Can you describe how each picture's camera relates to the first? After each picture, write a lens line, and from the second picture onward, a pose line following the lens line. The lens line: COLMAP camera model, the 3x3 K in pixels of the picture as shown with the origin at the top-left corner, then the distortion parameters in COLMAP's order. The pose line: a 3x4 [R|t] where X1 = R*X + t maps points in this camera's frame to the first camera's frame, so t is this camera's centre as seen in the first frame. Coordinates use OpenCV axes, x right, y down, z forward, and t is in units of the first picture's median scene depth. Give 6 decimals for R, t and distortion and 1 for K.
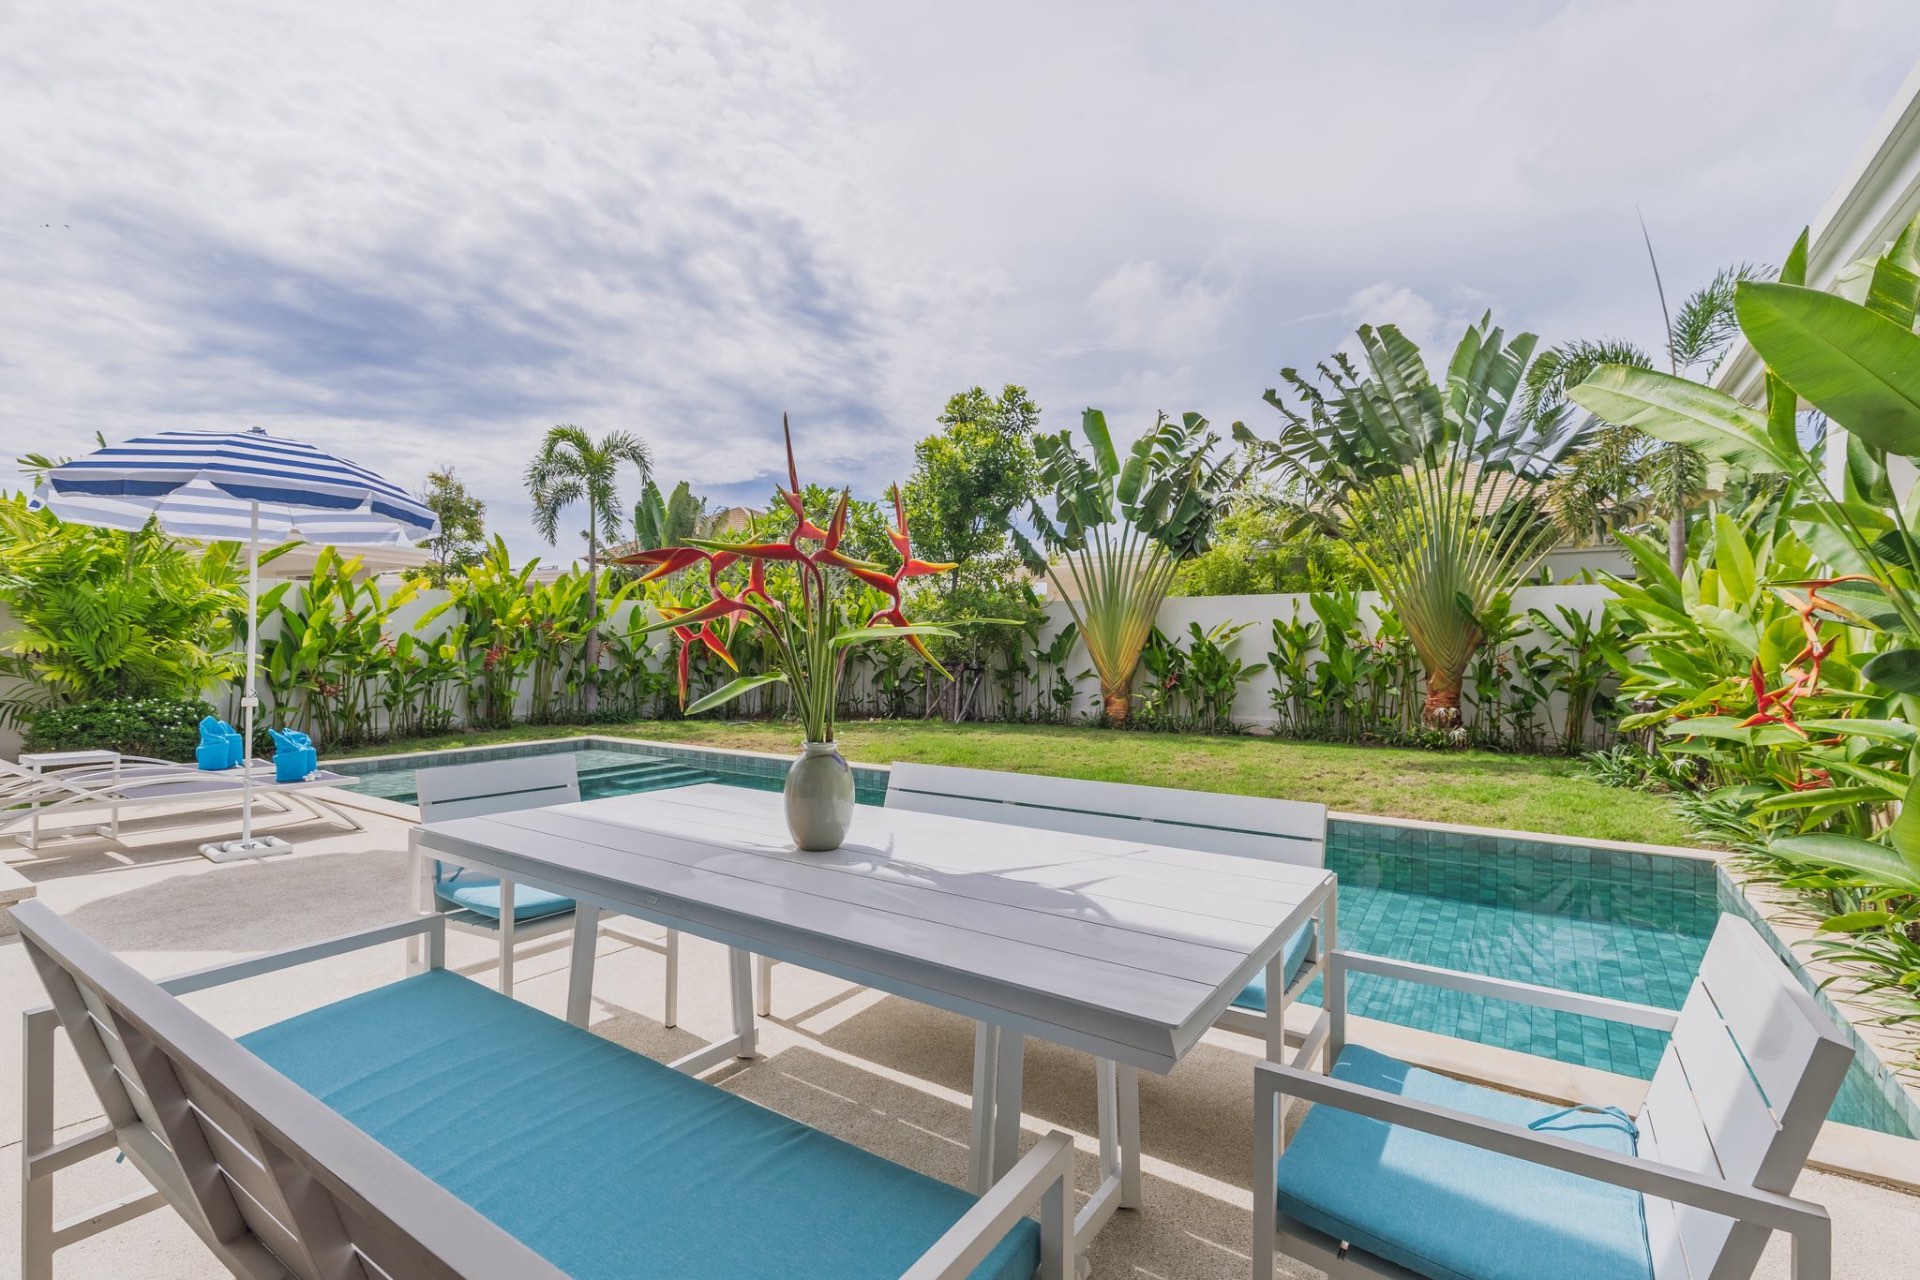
lens RADIAL K [[858.9, 0, 968.6], [0, 858.9, 643.3], [0, 0, 1]] dist [0.000449, -0.000475]
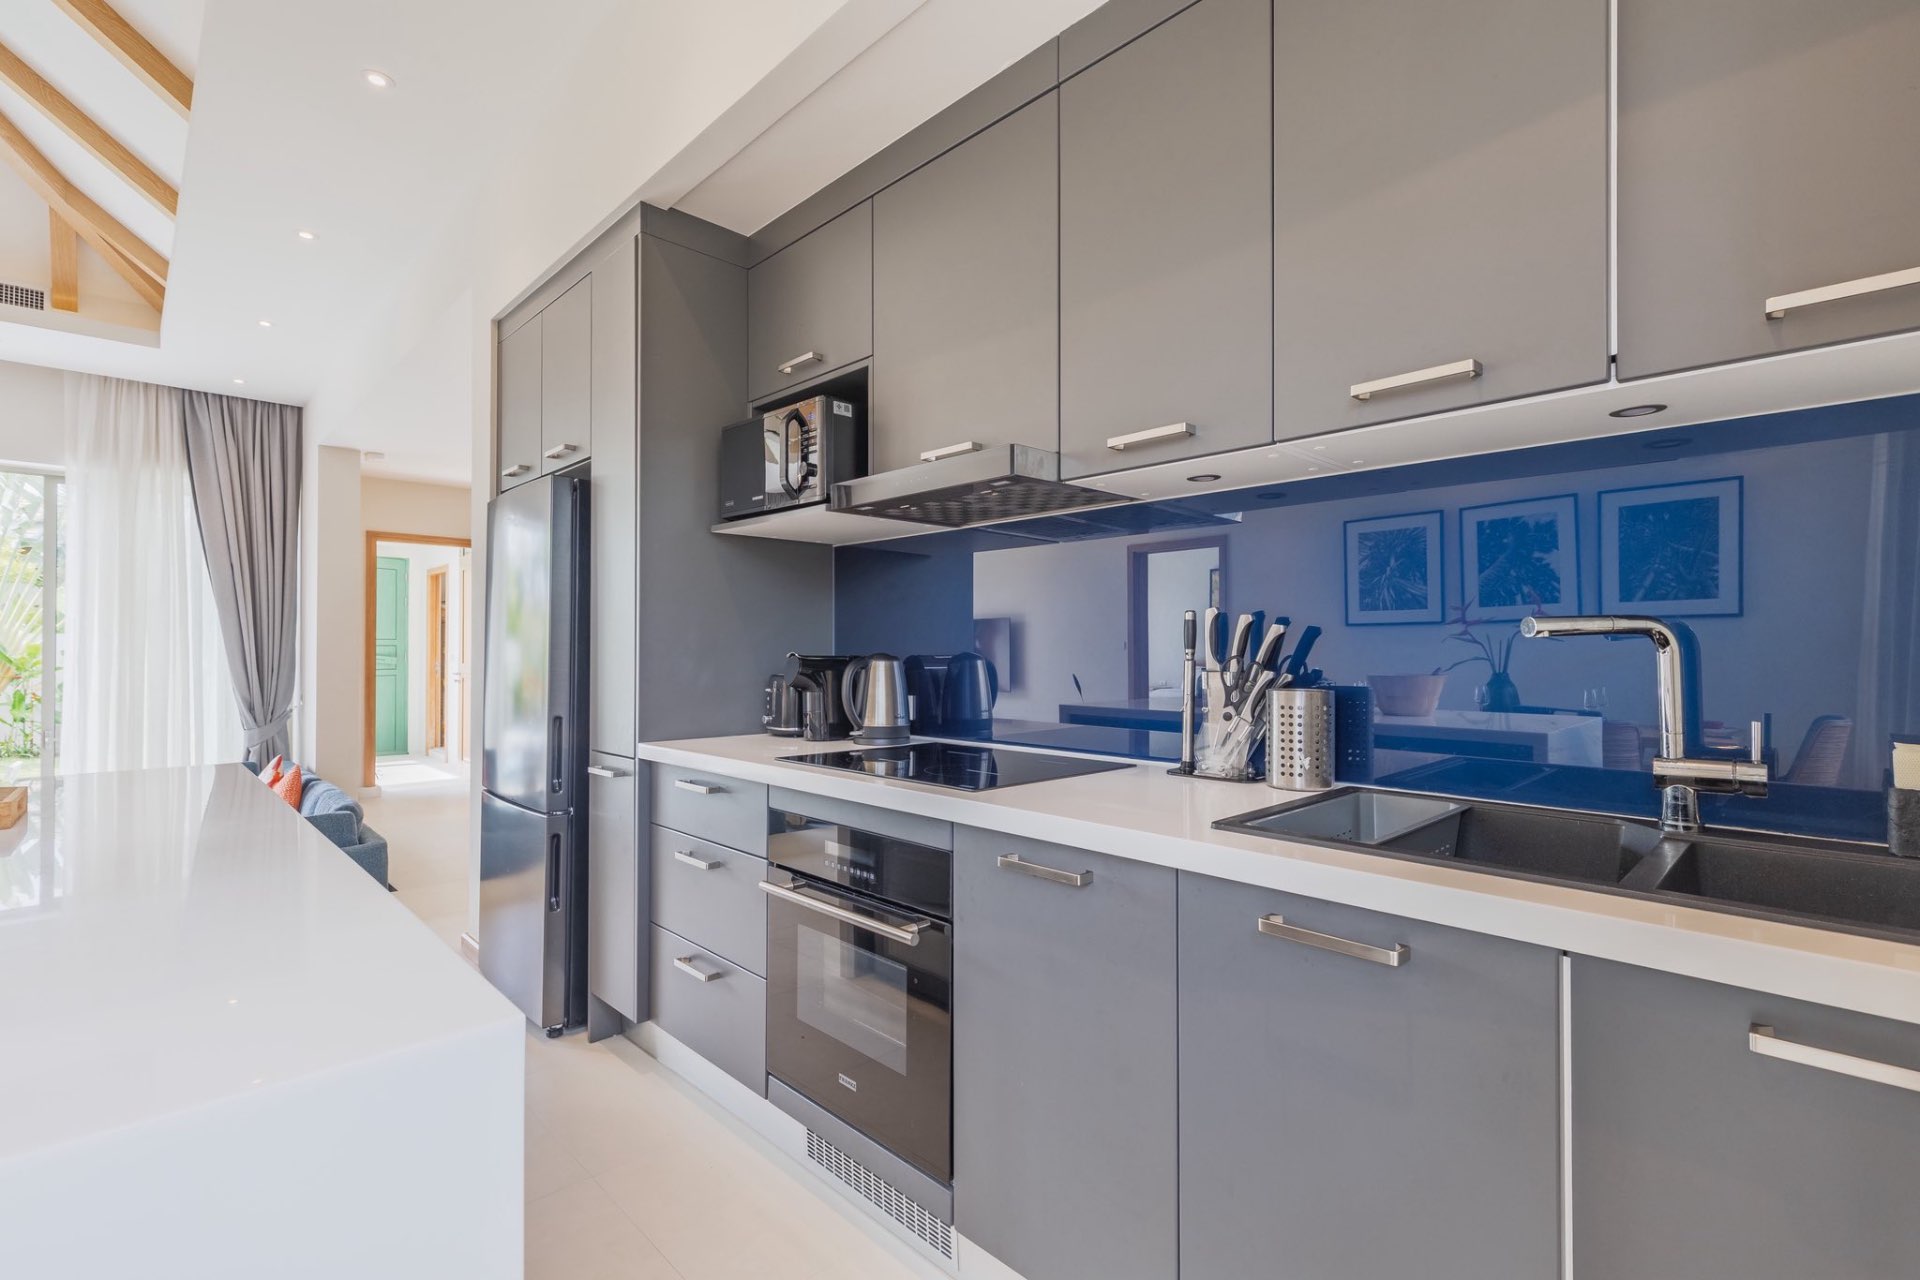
lens RADIAL K [[858.9, 0, 968.6], [0, 858.9, 643.3], [0, 0, 1]] dist [0.000449, -0.000475]
pose [[0.204618, -0.000397, 0.978842, -0.391810], [-0.011499, 0.999930, 0.002810, -0.073043], [-0.978774, -0.011830, 0.204599, -0.697409]]
